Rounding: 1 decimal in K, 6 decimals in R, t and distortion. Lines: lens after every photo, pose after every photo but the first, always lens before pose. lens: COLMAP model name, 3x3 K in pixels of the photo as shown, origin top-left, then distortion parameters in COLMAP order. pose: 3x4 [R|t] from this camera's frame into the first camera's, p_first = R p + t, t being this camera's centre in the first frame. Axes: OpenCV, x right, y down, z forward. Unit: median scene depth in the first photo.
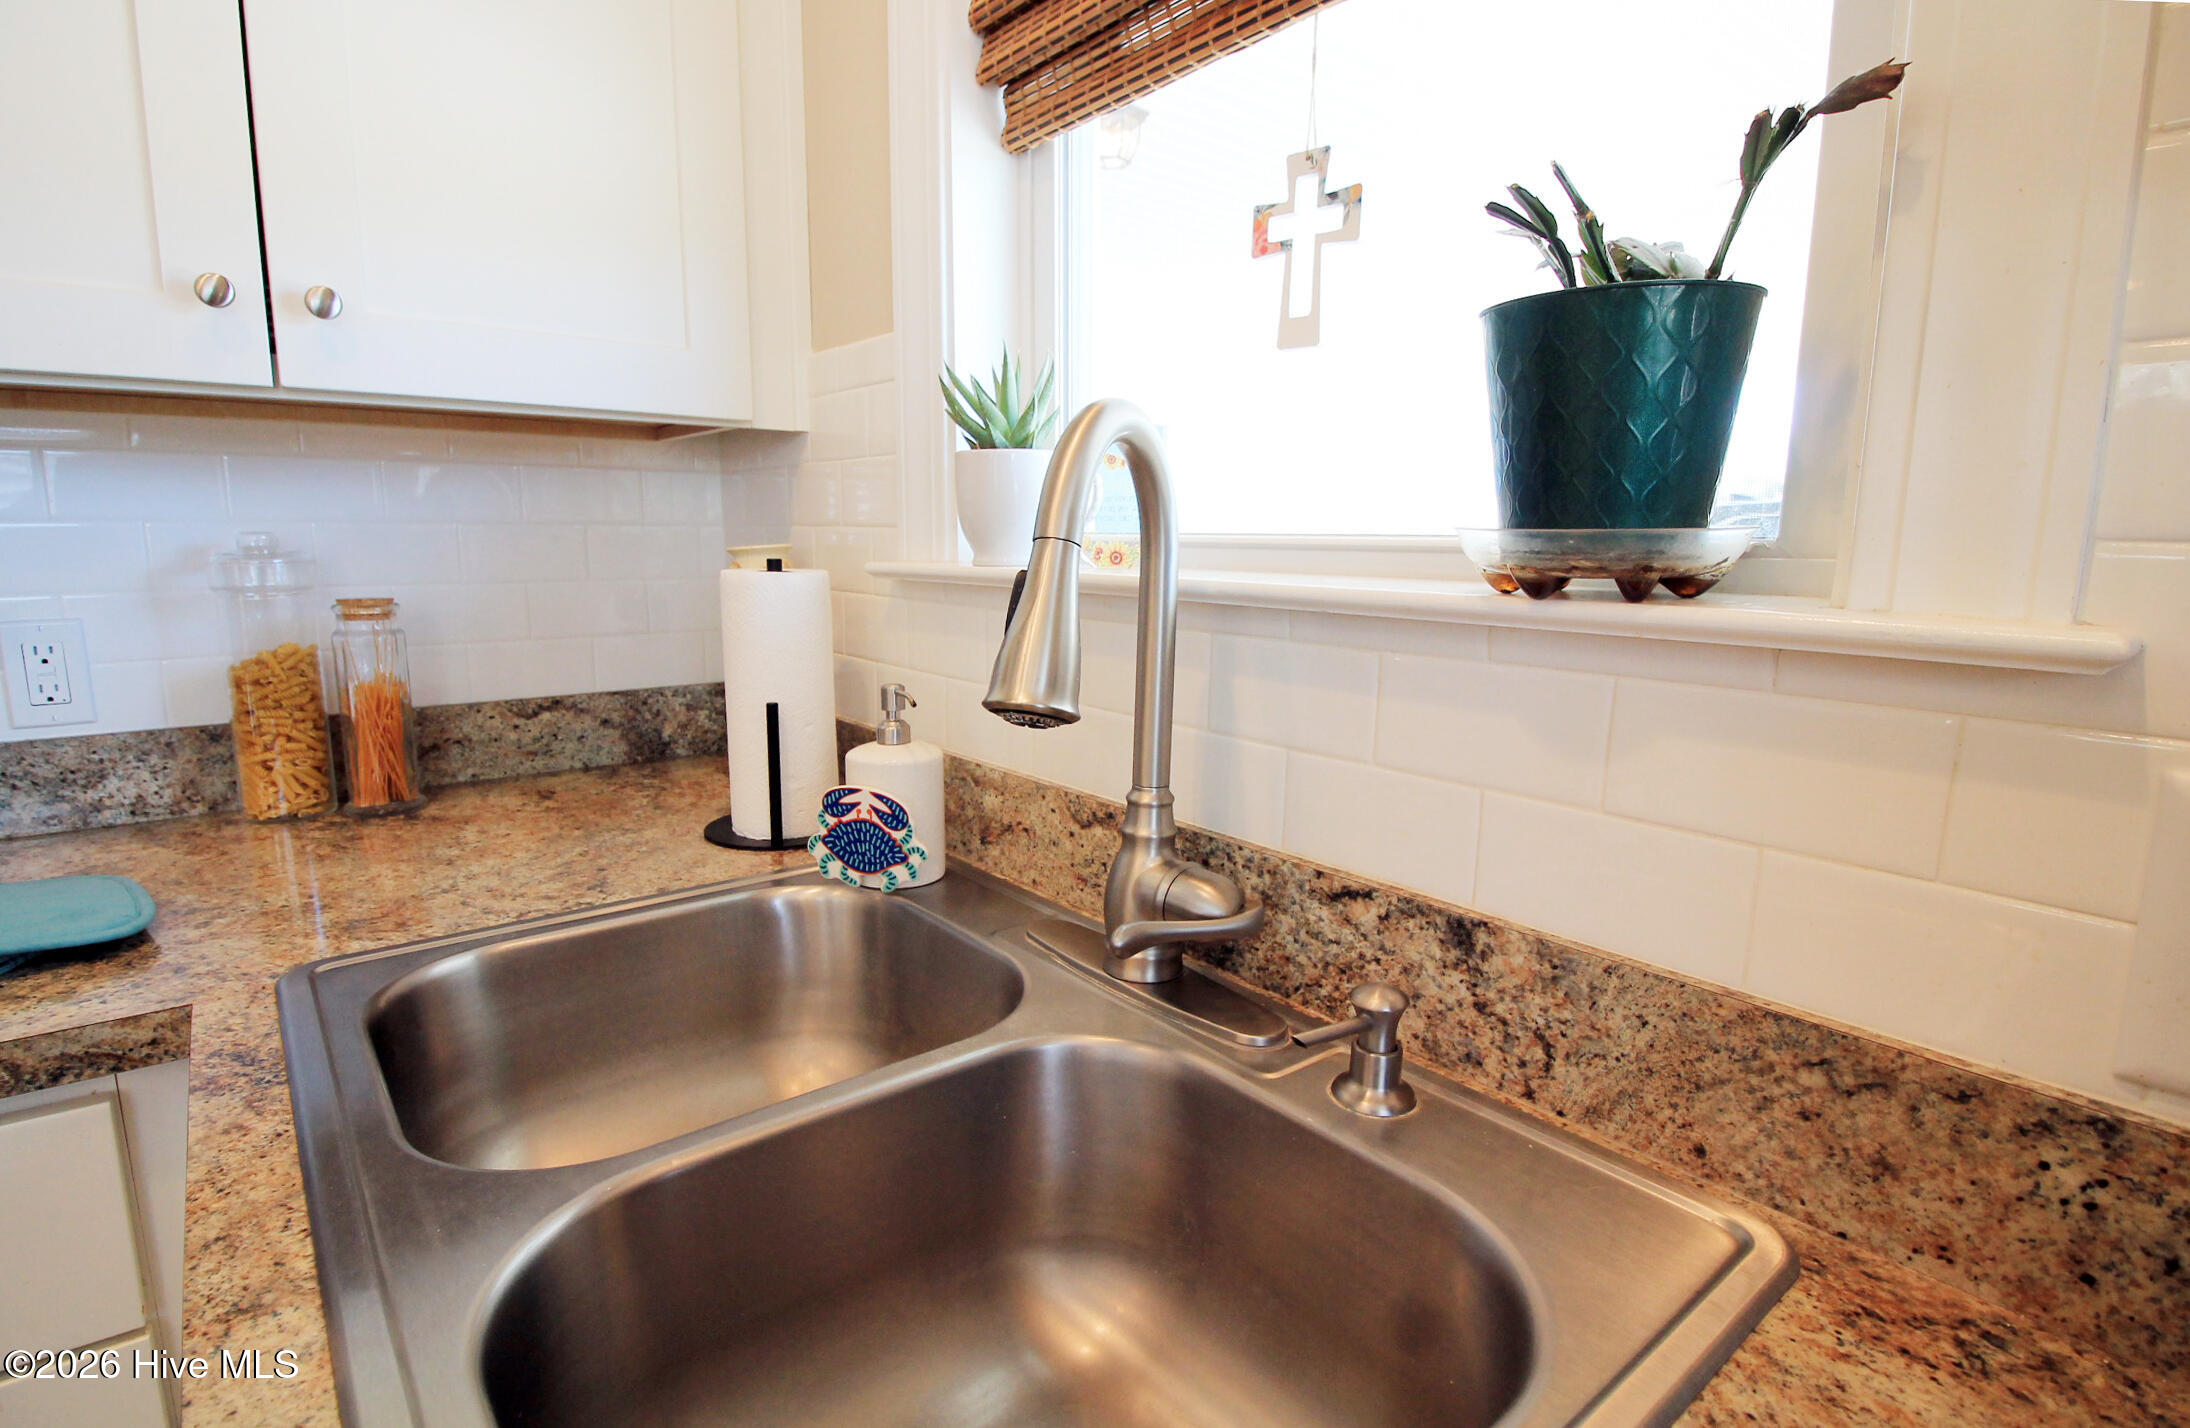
lens RADIAL K [[1081.4, 0, 1084.5], [0, 1081.4, 721.5], [0, 0, 1]] dist [-0.004940, -0.005590]
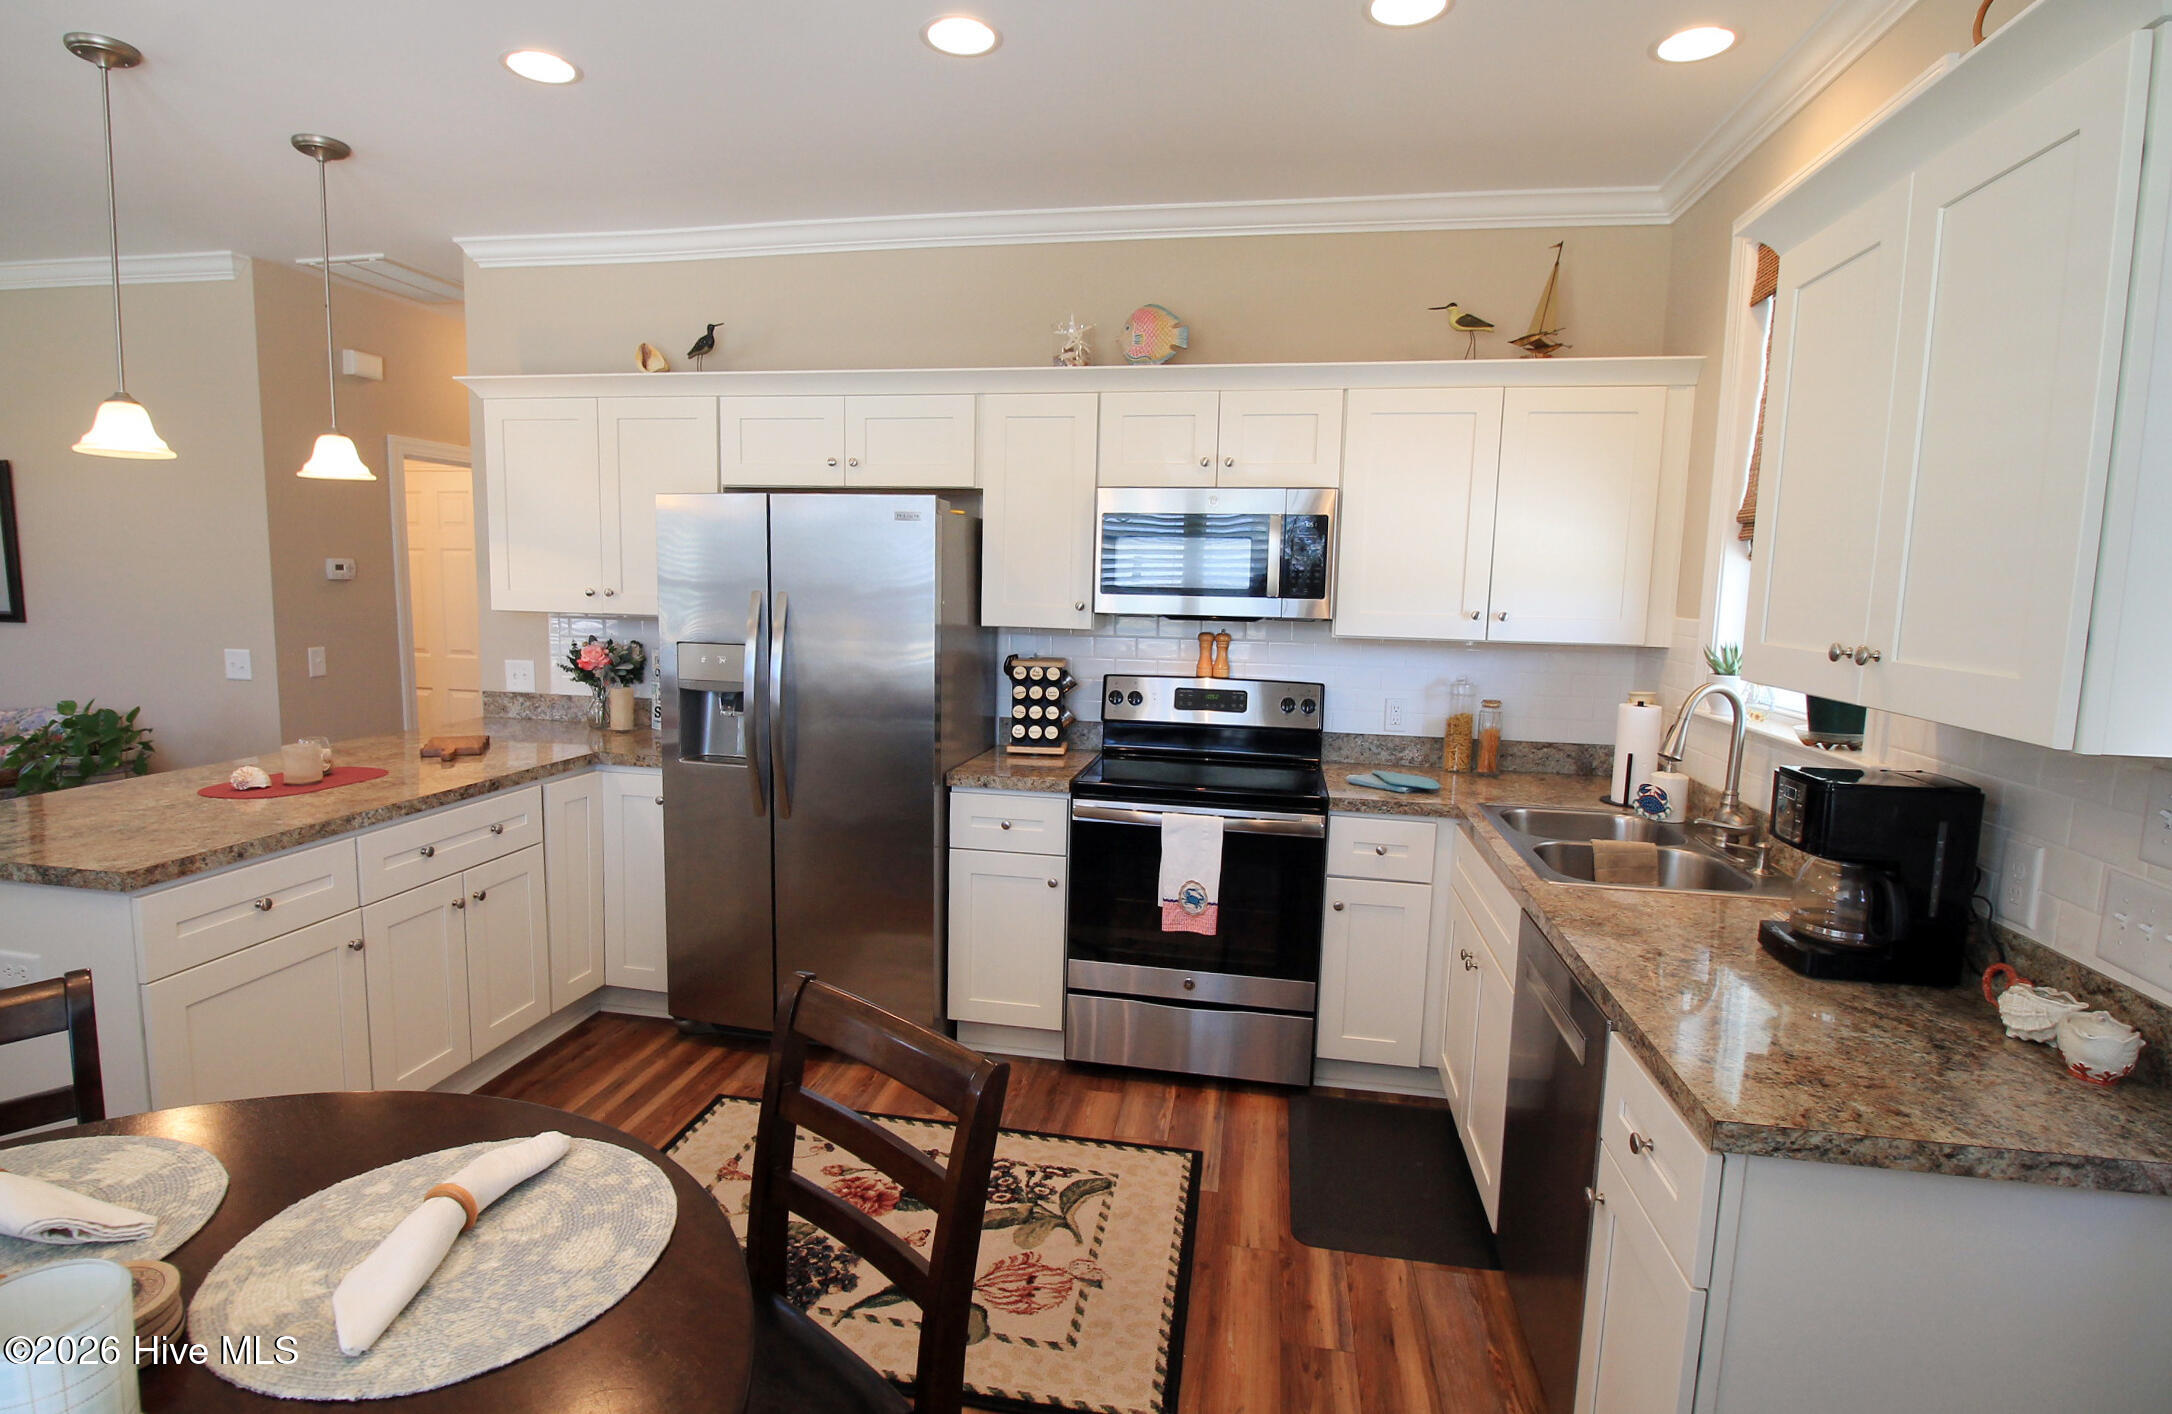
lens RADIAL K [[1072.5, 0, 1074.5], [0, 1072.5, 717.3], [0, 0, 1]] dist [-0.004940, -0.005590]
pose [[0.654128, 0.105254, -0.749025, 0.841136], [-0.149378, 0.988744, 0.008487, 0.082026], [0.741487, 0.106337, 0.662488, -1.923641]]
